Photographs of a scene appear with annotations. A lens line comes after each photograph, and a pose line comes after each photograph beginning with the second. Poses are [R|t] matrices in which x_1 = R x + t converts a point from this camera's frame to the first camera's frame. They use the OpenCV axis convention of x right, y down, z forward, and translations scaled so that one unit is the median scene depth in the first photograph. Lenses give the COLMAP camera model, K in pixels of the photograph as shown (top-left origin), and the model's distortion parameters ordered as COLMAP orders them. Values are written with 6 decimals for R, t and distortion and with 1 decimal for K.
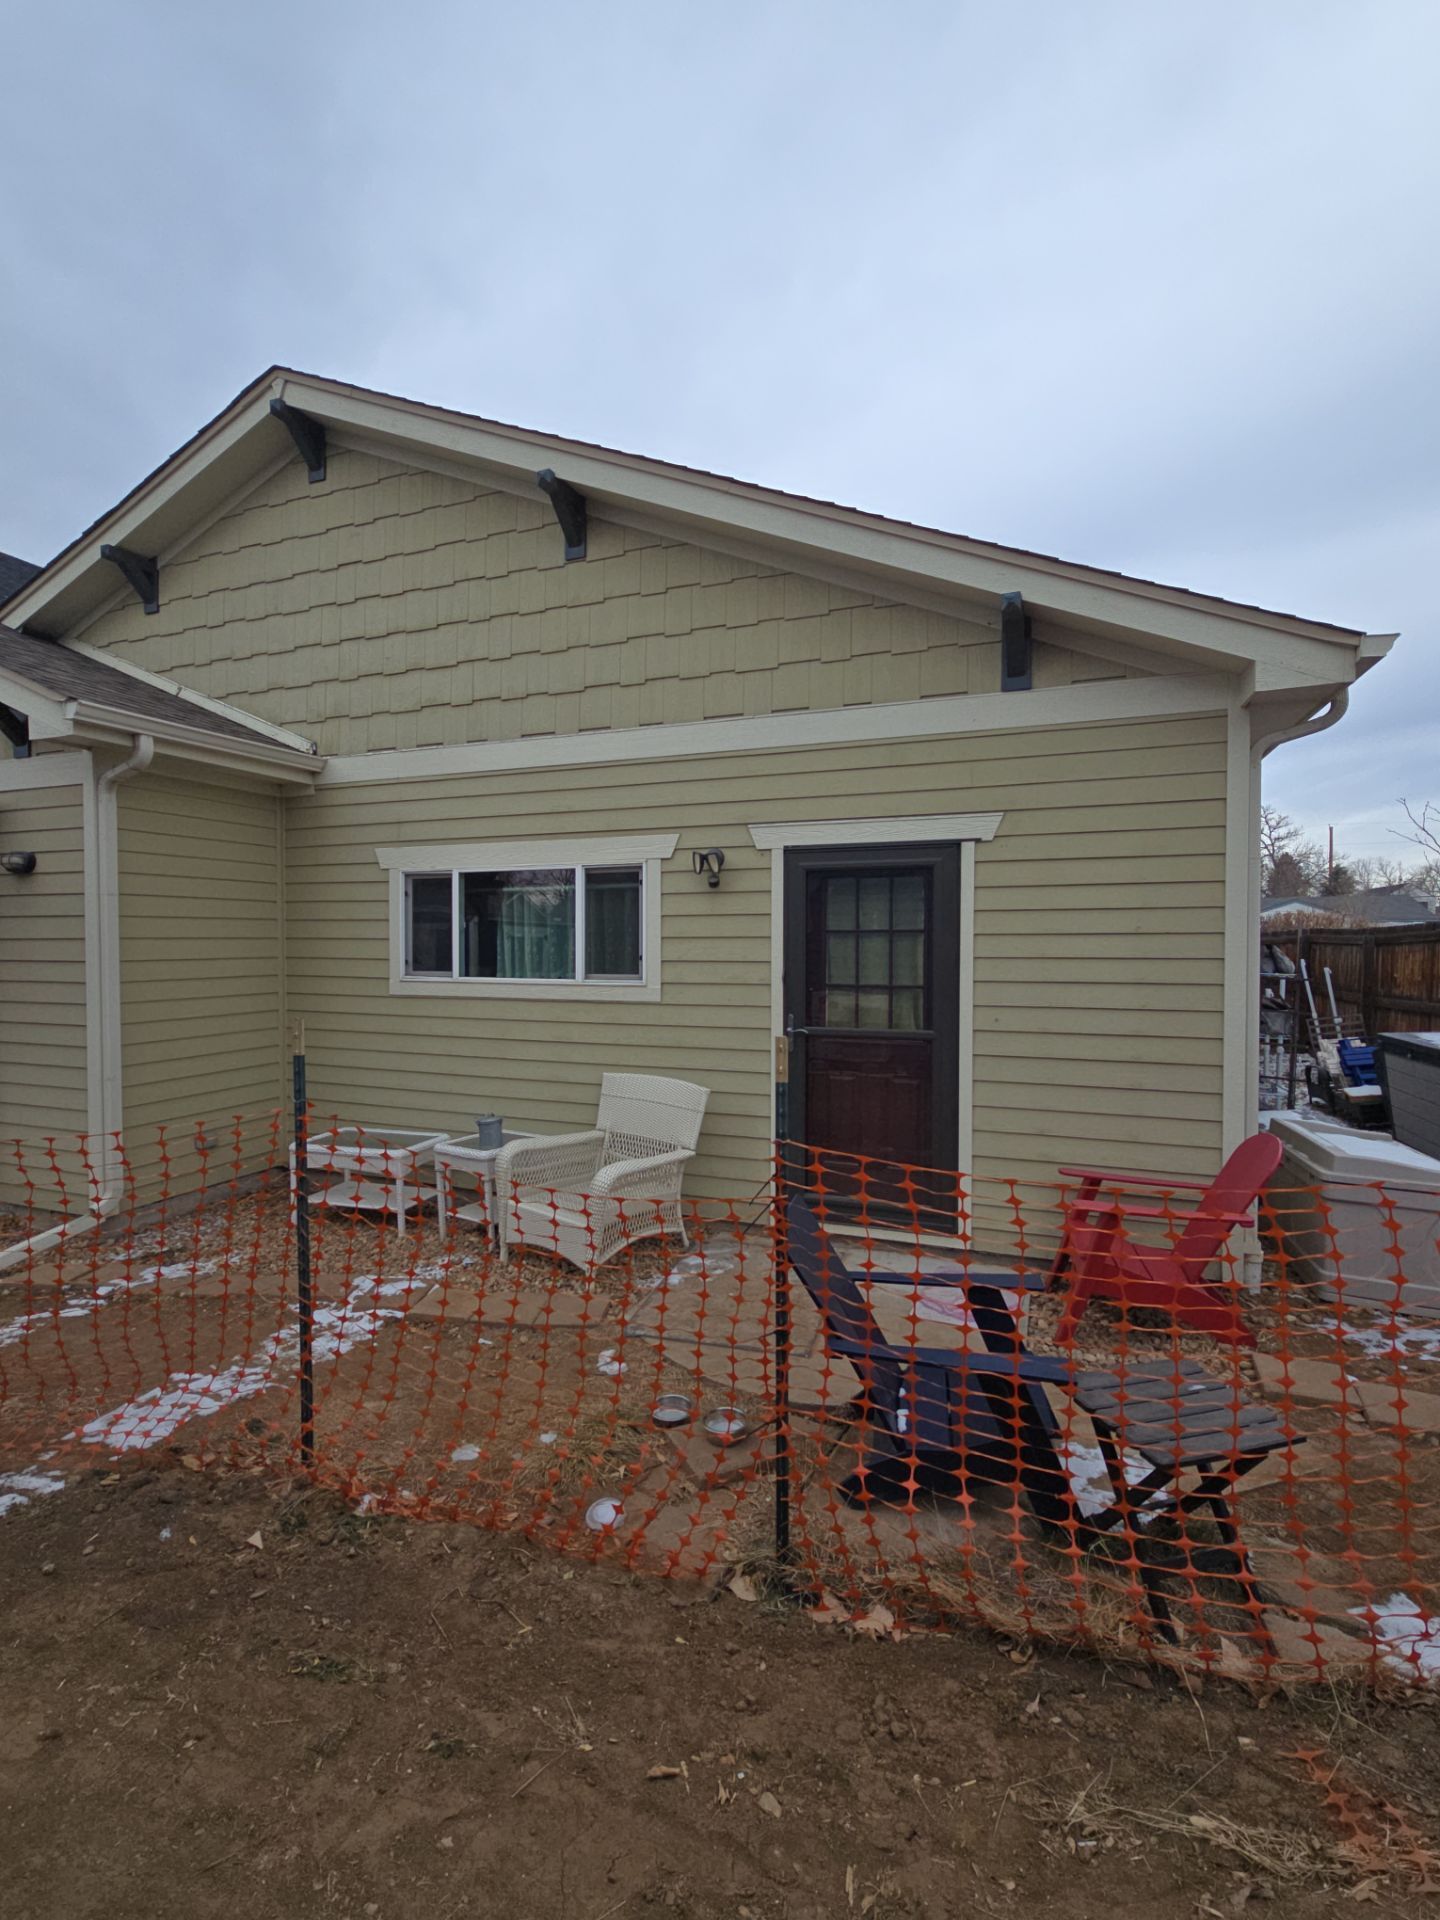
lens RADIAL K [[873.6, 0, 714.5], [0, 873.6, 955.8], [0, 0, 1]] dist [0.001484, -0.000833]
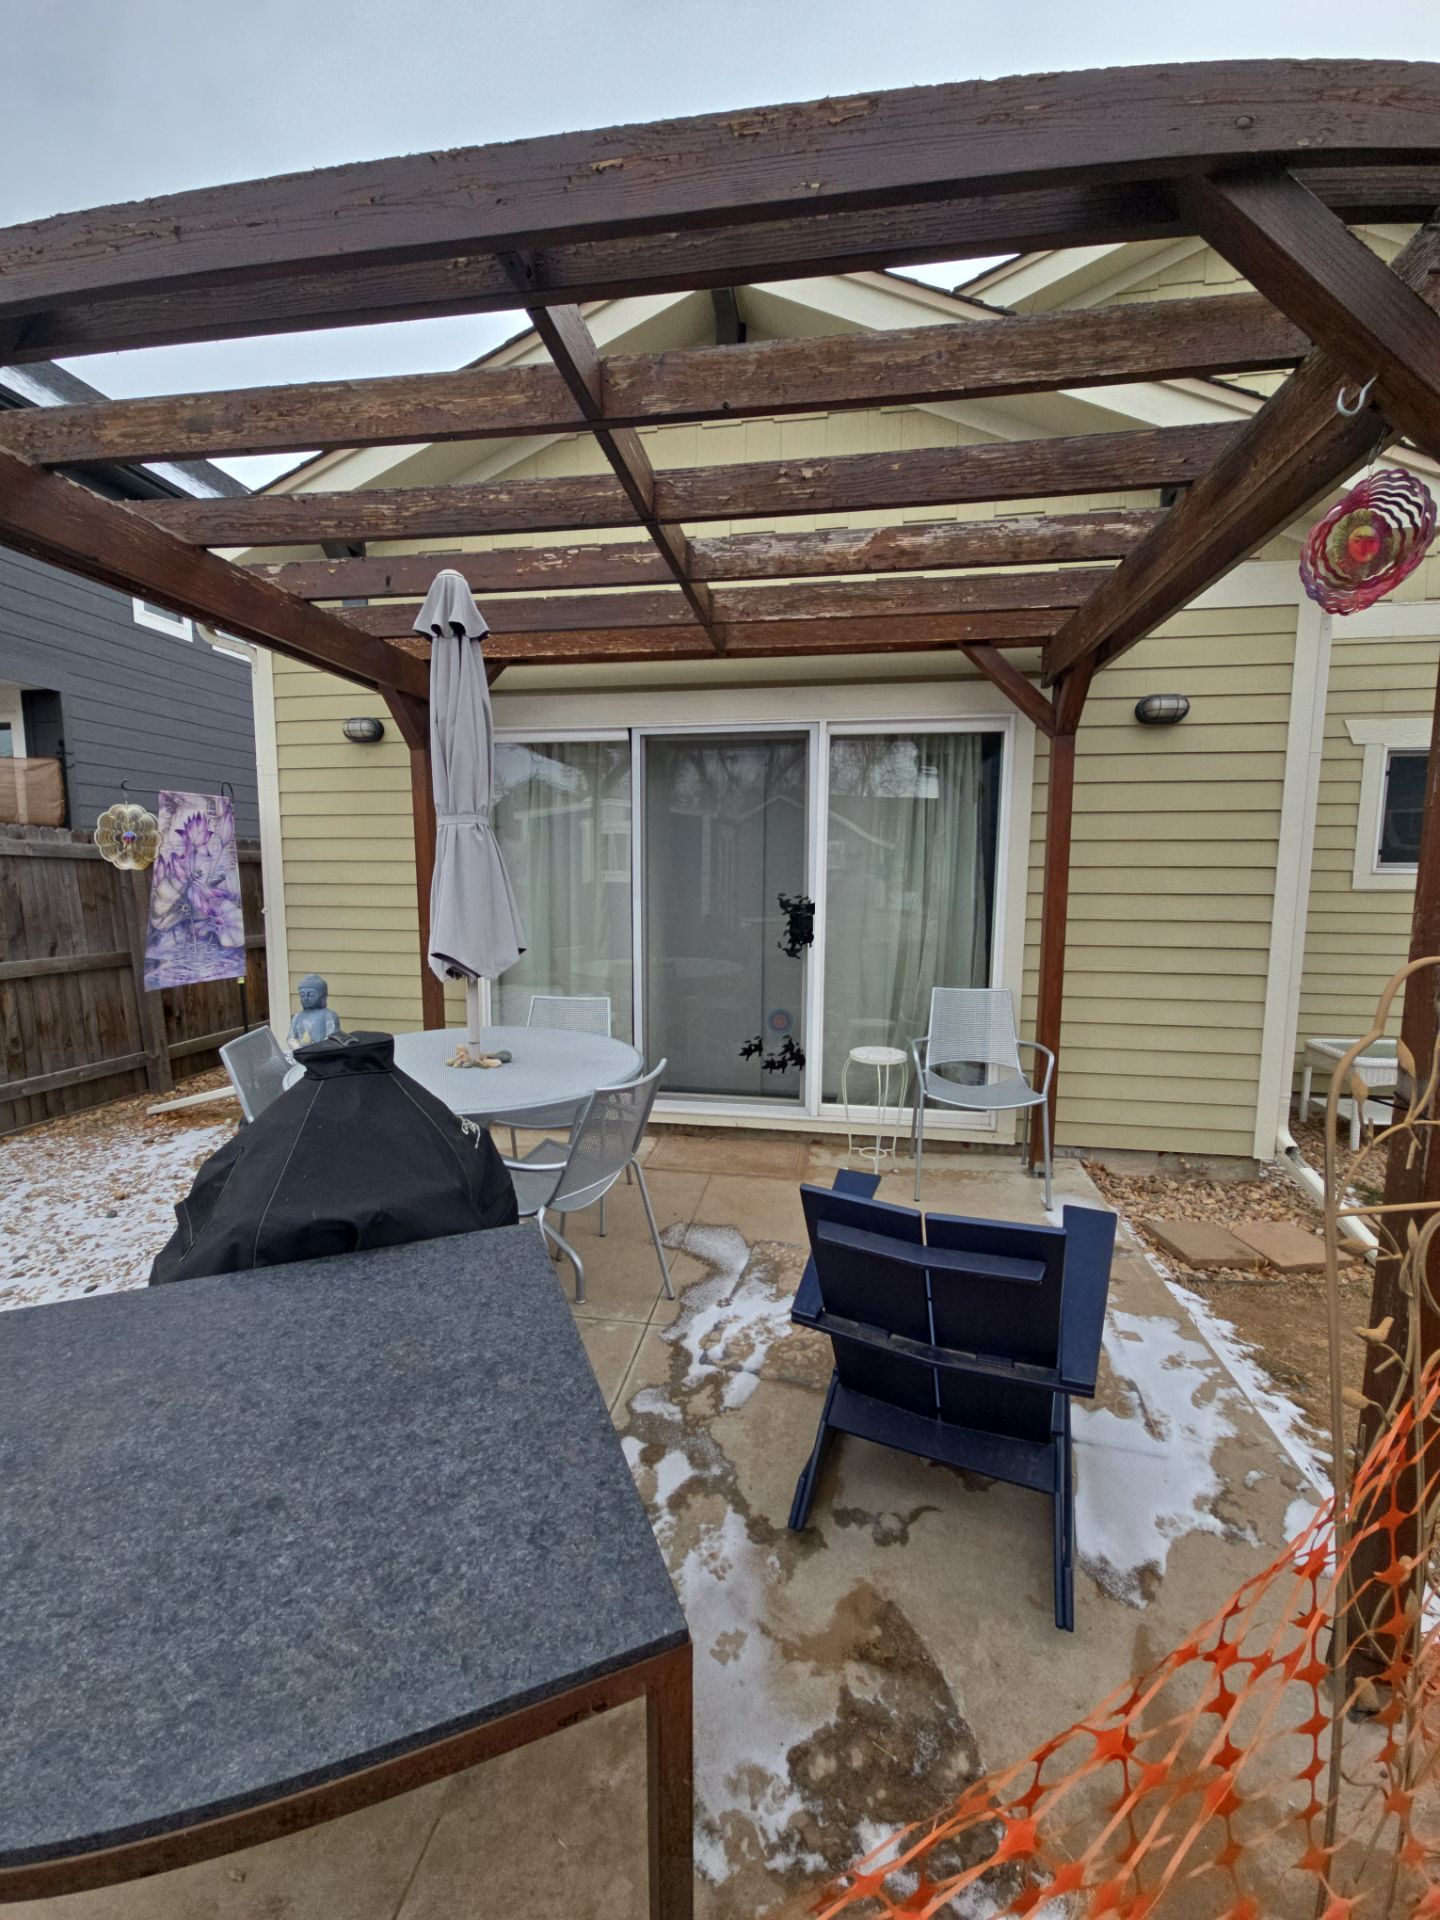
lens RADIAL K [[777.3, 0, 711.9], [0, 777.3, 957.4], [0, 0, 1]] dist [0.021839, -0.014771]
pose [[0.981214, -0.012582, 0.192512, -1.315089], [-0.003781, 0.996425, 0.084393, 0.054319], [-0.192886, -0.083536, 0.977659, 0.392612]]
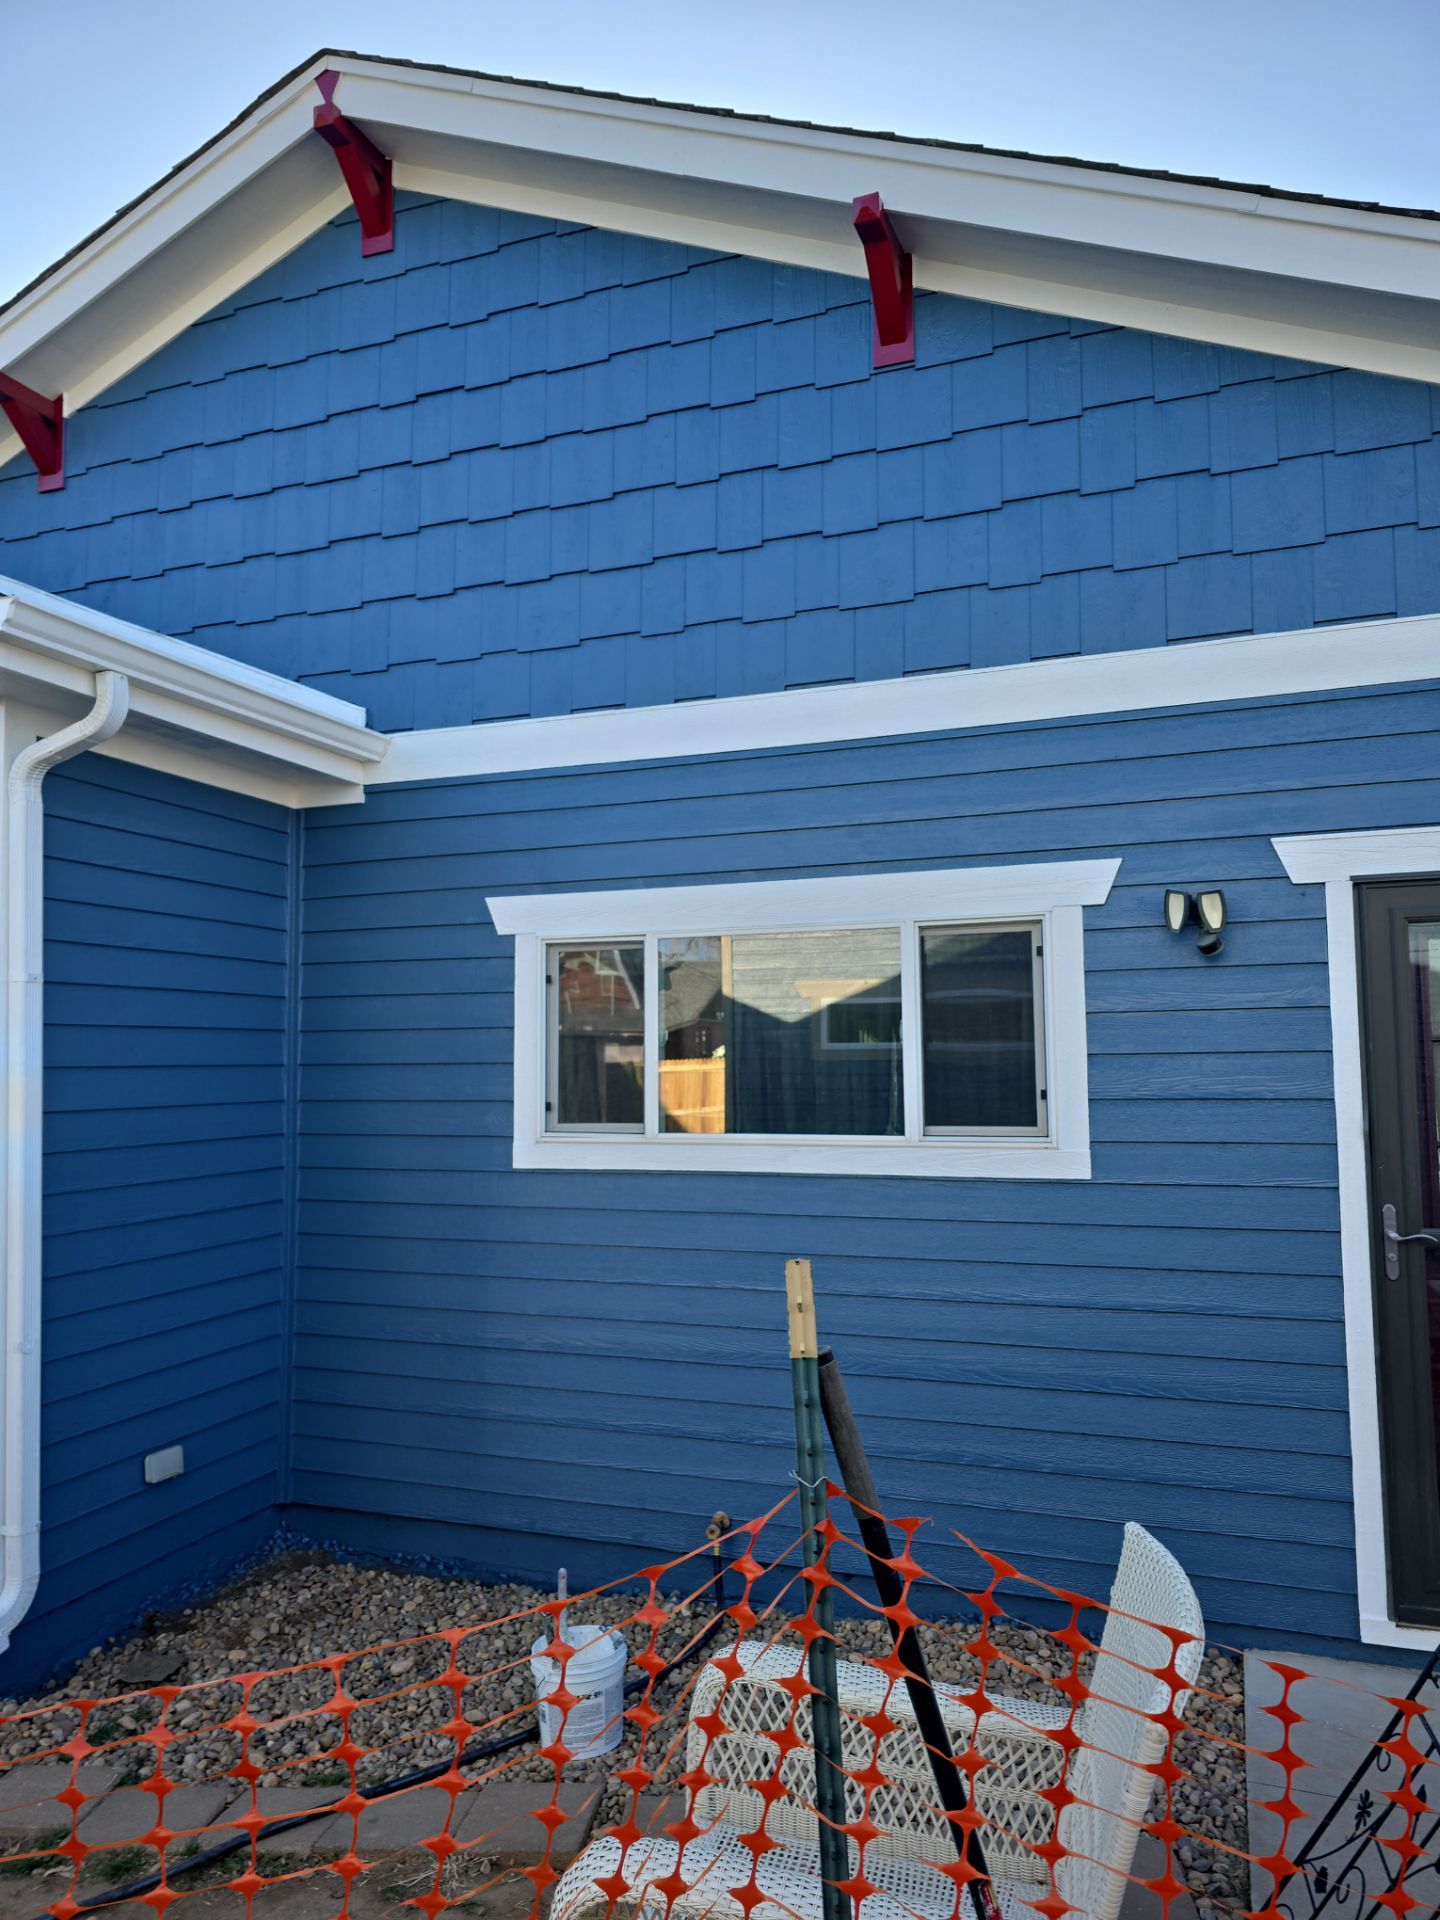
lens RADIAL K [[1288.8, 0, 721.2], [0, 1288.8, 970.1], [0, 0, 1]] dist [0.068764, -0.065805]
pose [[0.999849, -0.007705, 0.015589, -0.296962], [0.009095, 0.995795, -0.091156, -0.003260], [-0.014821, 0.091284, 0.995715, 0.232783]]
